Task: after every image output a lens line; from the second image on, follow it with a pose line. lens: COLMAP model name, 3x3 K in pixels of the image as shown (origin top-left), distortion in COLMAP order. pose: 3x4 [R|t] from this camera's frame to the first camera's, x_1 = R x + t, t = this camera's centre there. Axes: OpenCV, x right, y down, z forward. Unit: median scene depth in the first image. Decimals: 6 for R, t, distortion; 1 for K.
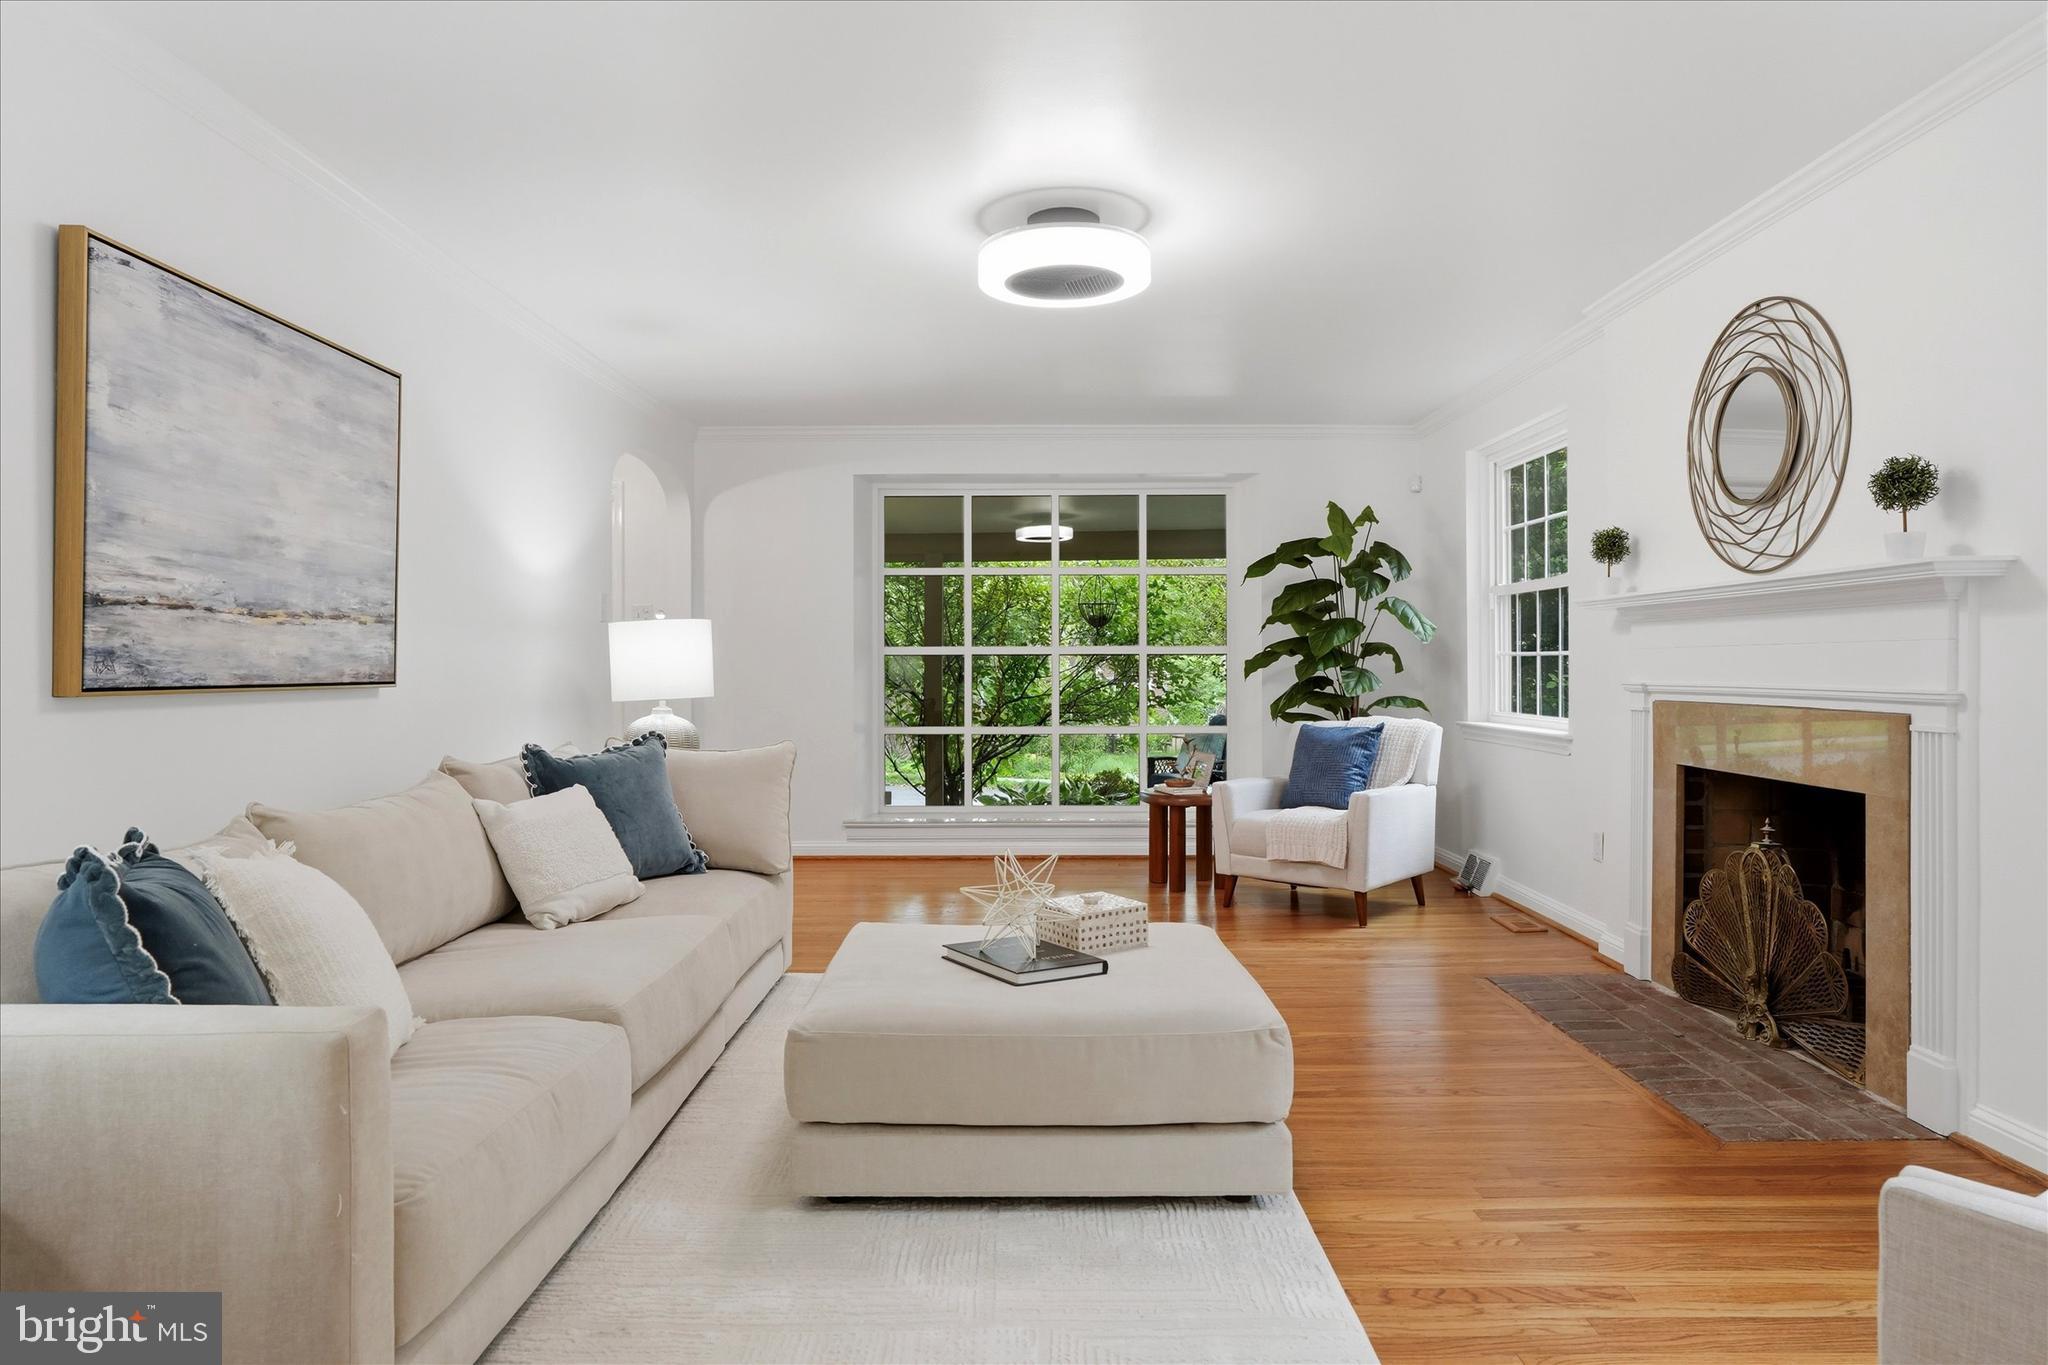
lens RADIAL K [[1235.2, 0, 1027.3], [0, 1235.2, 662.3], [0, 0, 1]] dist [-0.032638, 0.001919]
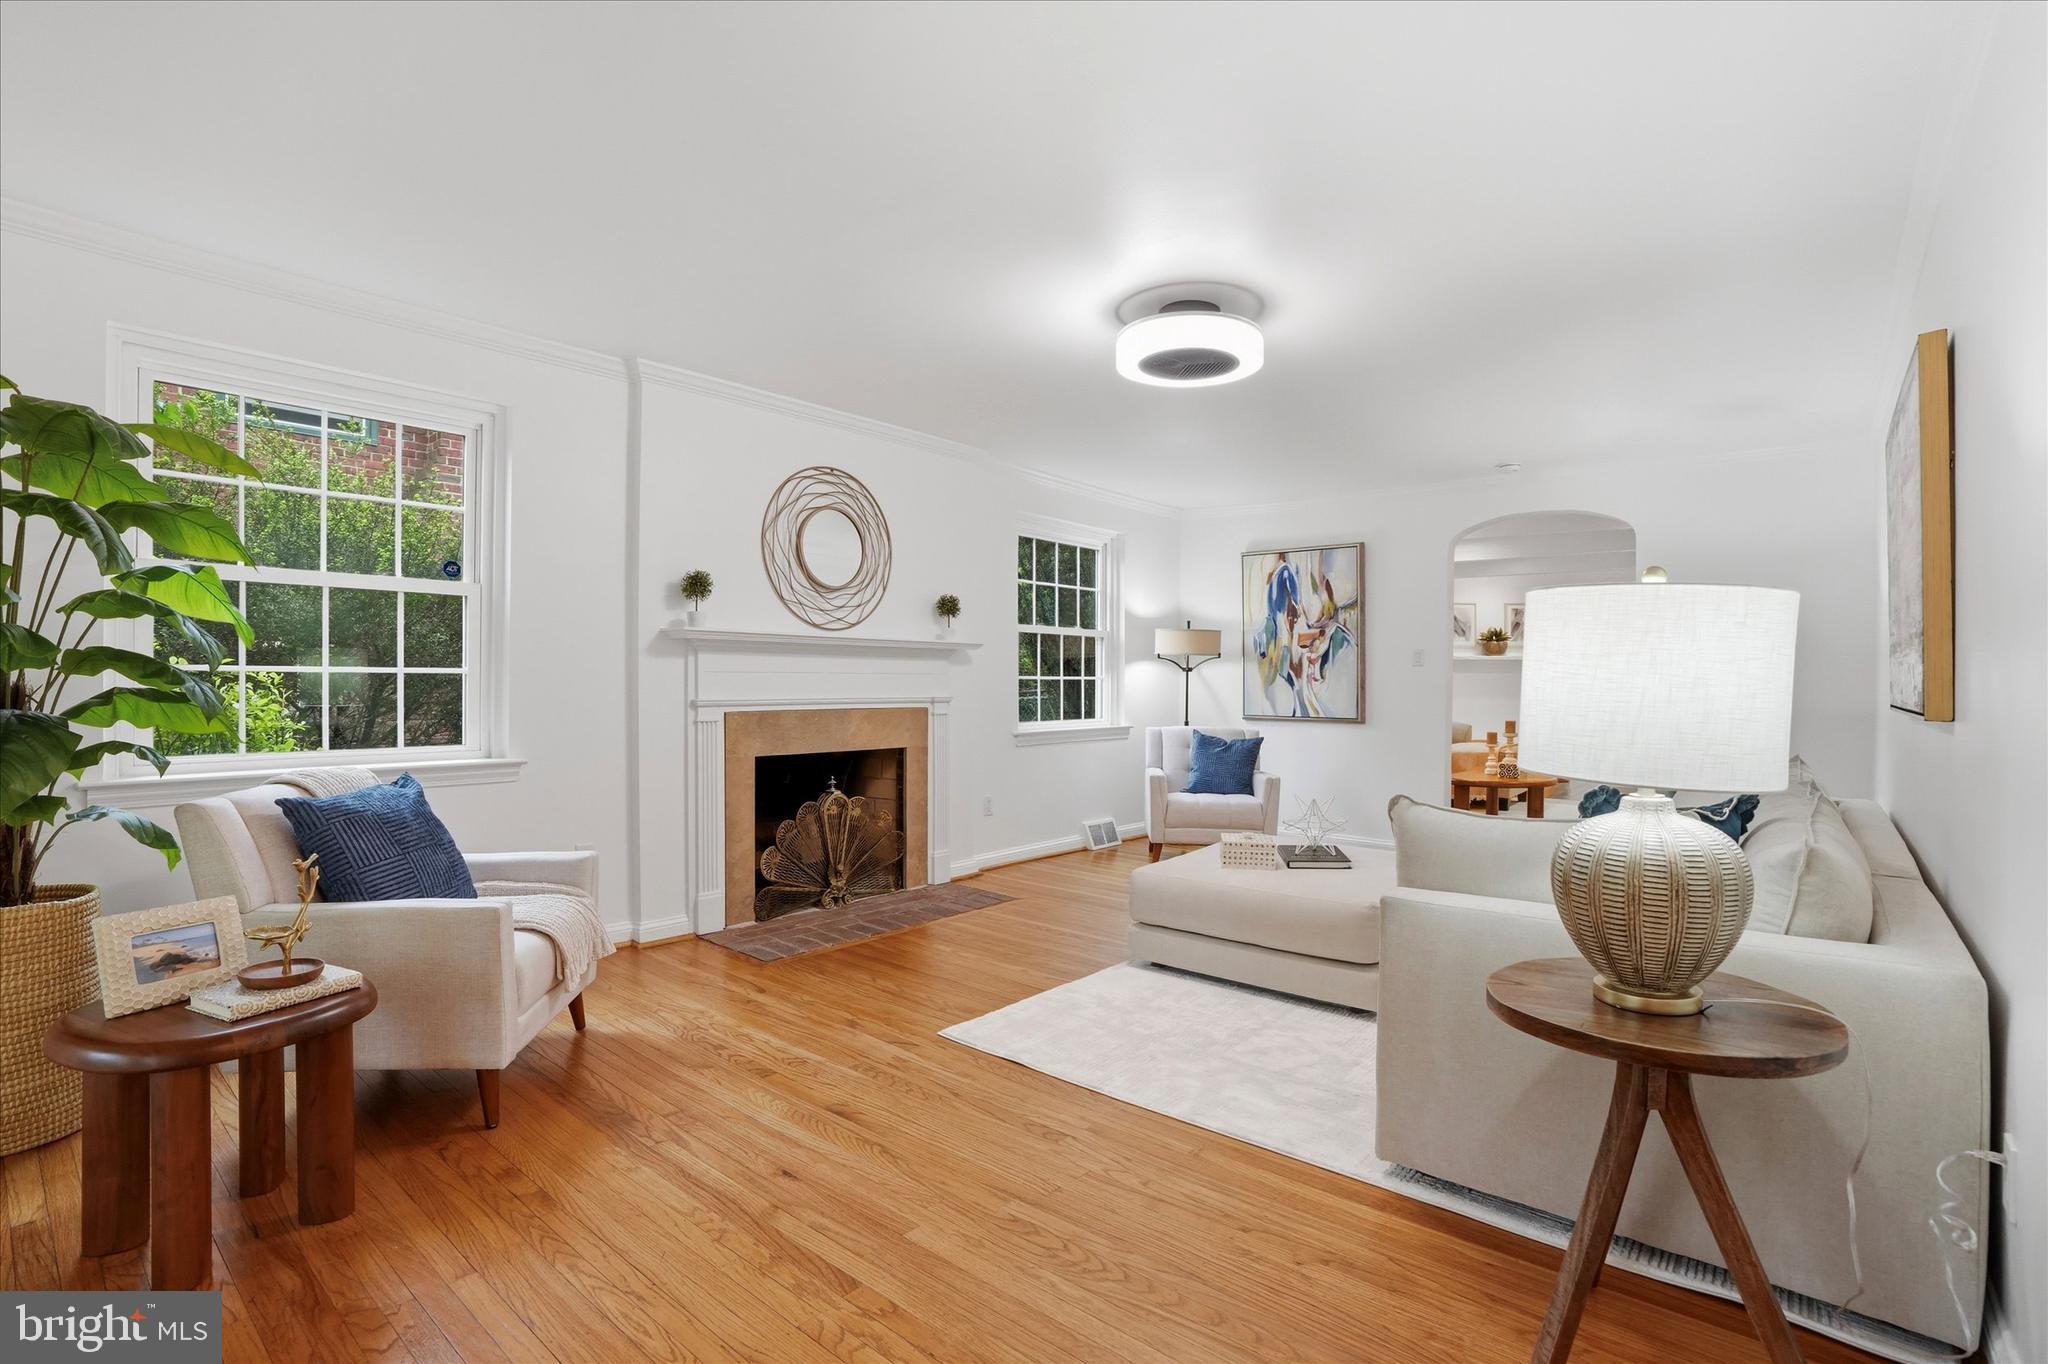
lens RADIAL K [[956.7, 0, 1021.0], [0, 956.7, 677.8], [0, 0, 1]] dist [-0.073888, 0.029039]
pose [[-0.766928, 0.000491, 0.641733, -0.447766], [-0.005392, 0.999959, -0.007209, 0.000074], [-0.641711, -0.008989, -0.766894, 1.870276]]
